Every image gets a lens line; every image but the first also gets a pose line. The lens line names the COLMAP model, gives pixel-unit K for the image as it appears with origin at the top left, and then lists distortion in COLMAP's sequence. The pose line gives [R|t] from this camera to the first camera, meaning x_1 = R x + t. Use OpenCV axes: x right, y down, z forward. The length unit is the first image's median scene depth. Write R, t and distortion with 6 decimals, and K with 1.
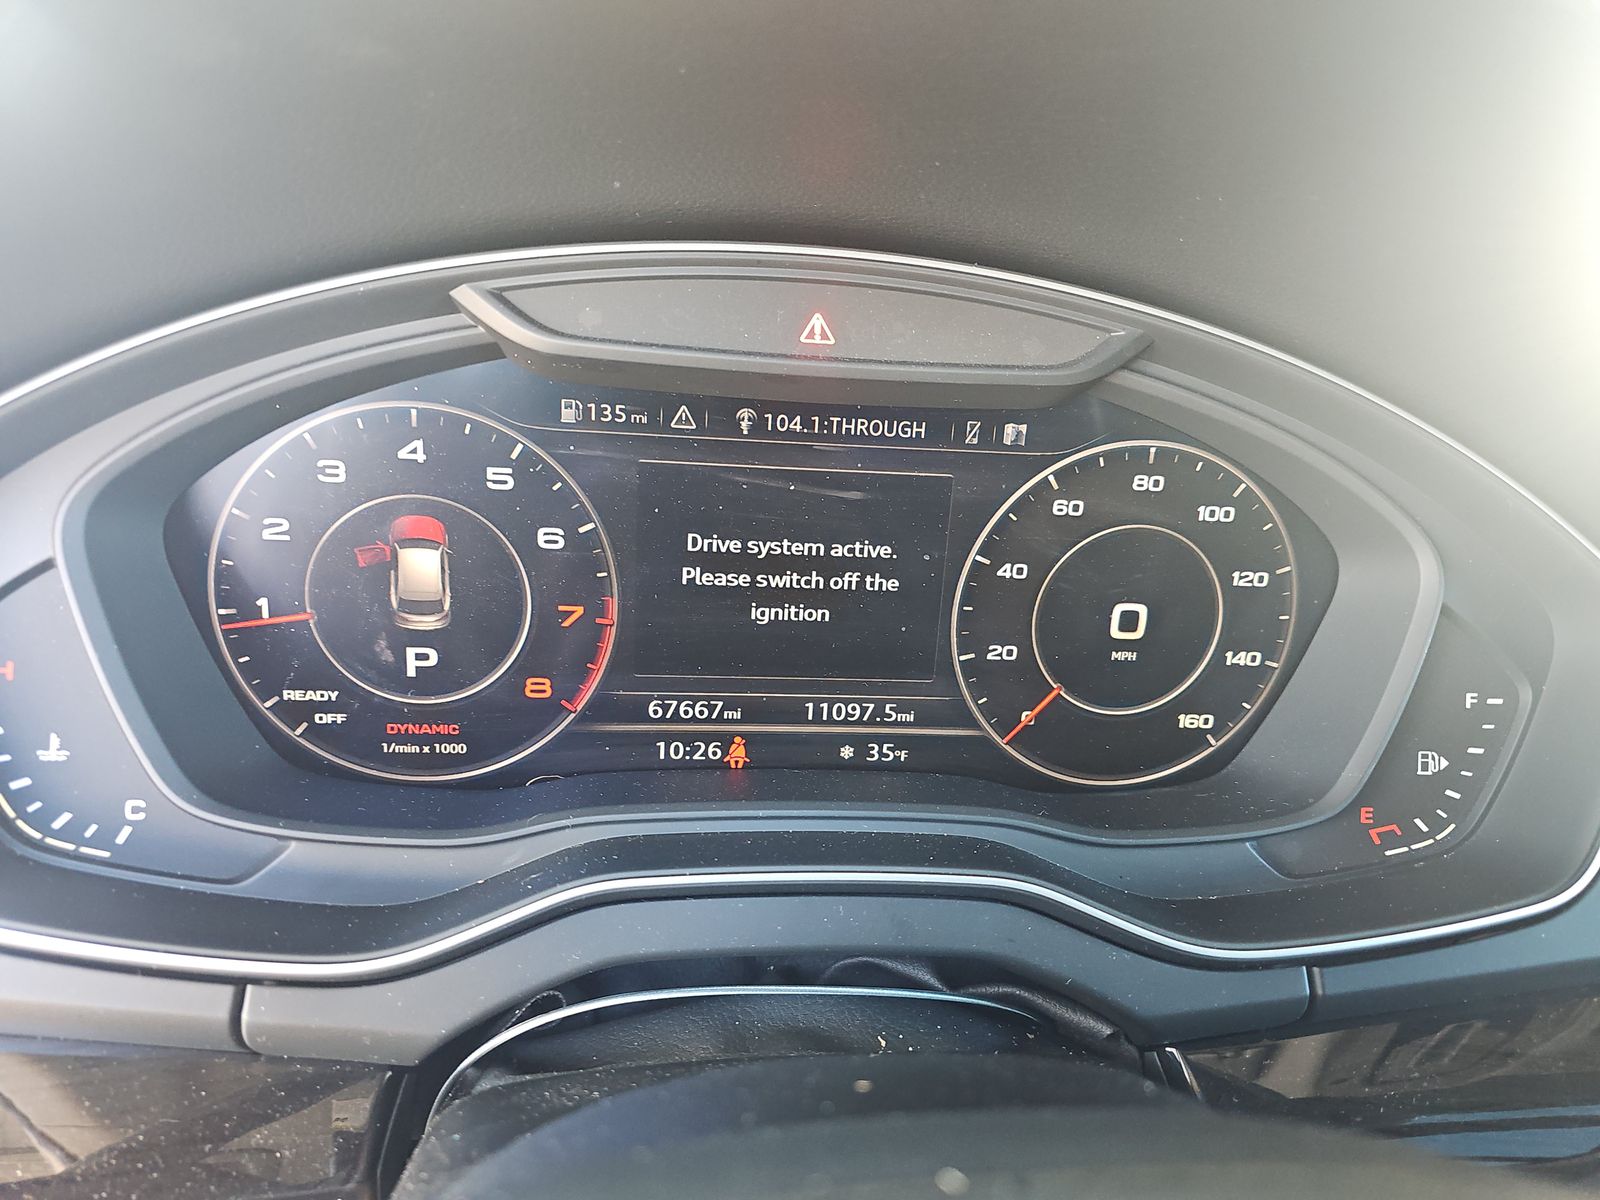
lens RADIAL K [[1048.3, 0, 812.8], [0, 1048.3, 602.9], [0, 0, 1]] dist [0.121341, -0.168550]
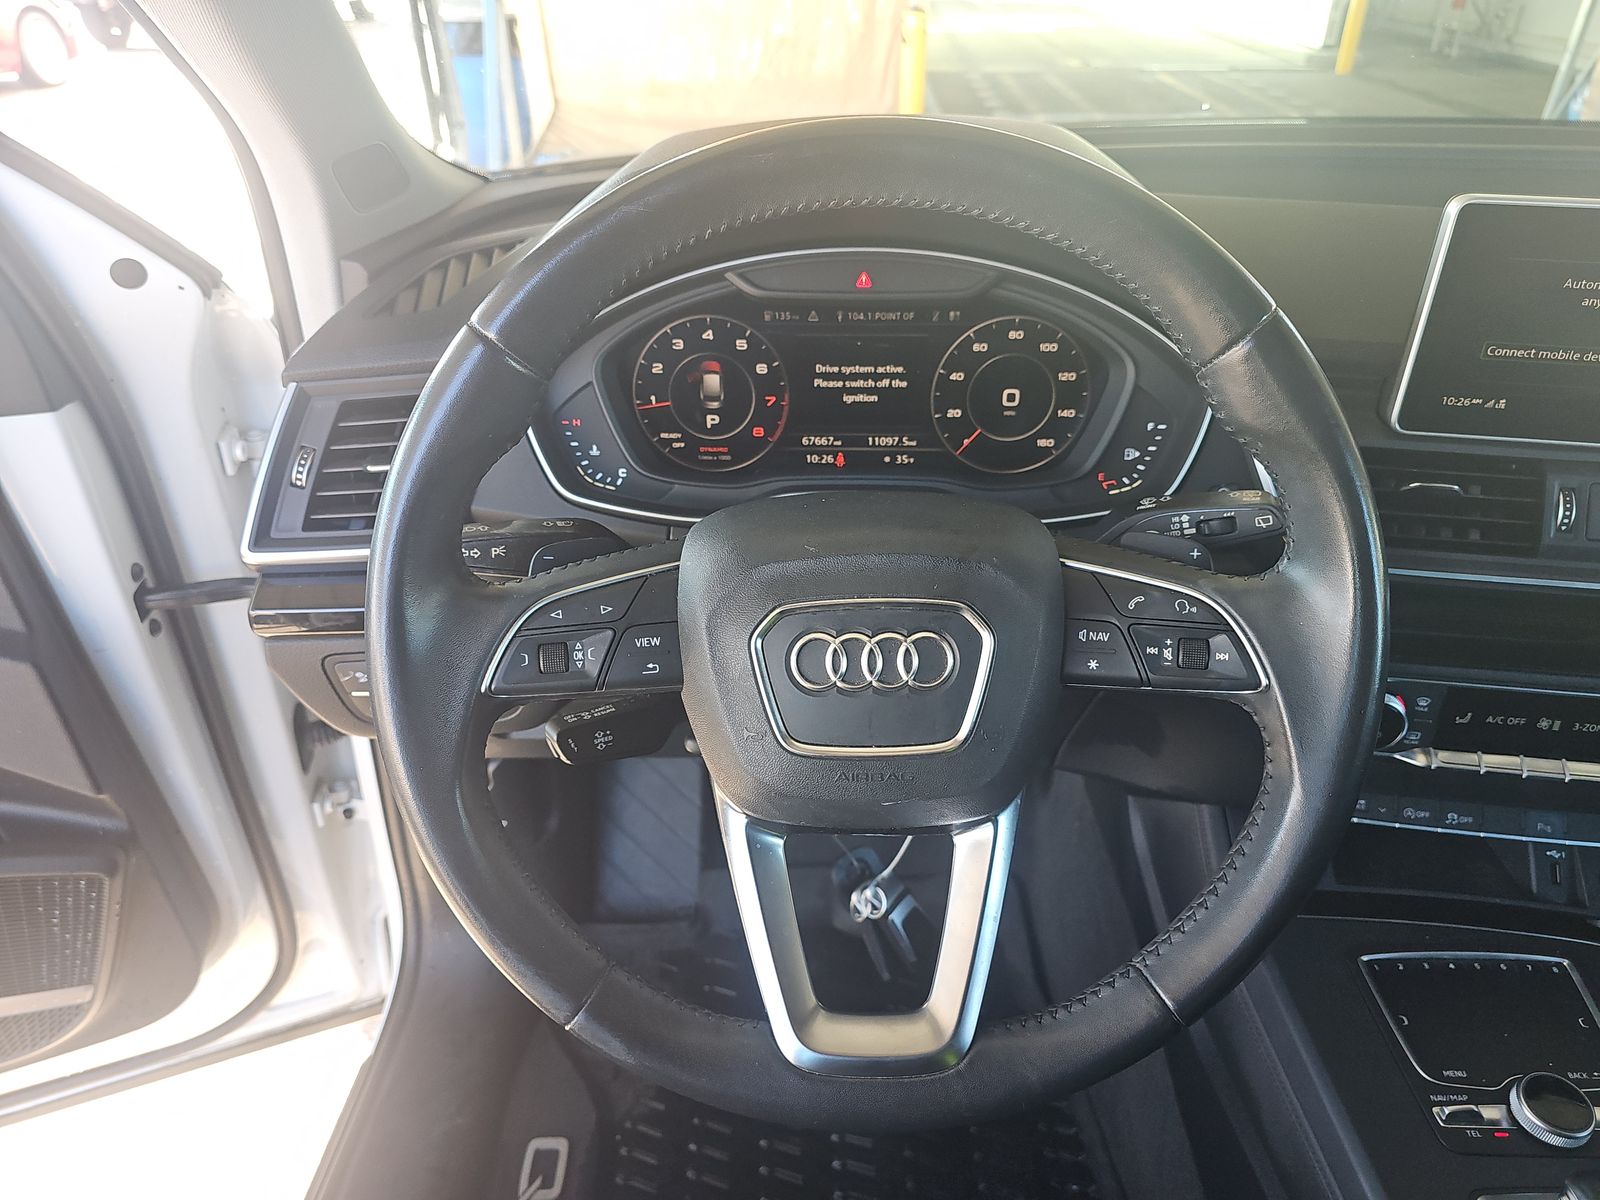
lens RADIAL K [[1048.3, 0, 812.8], [0, 1048.3, 602.9], [0, 0, 1]] dist [0.121341, -0.168550]
pose [[0.985413, 0.007465, -0.170014, 0.282412], [0.021785, 0.985284, 0.169530, 0.060705], [0.168778, -0.170761, 0.970750, -1.412321]]
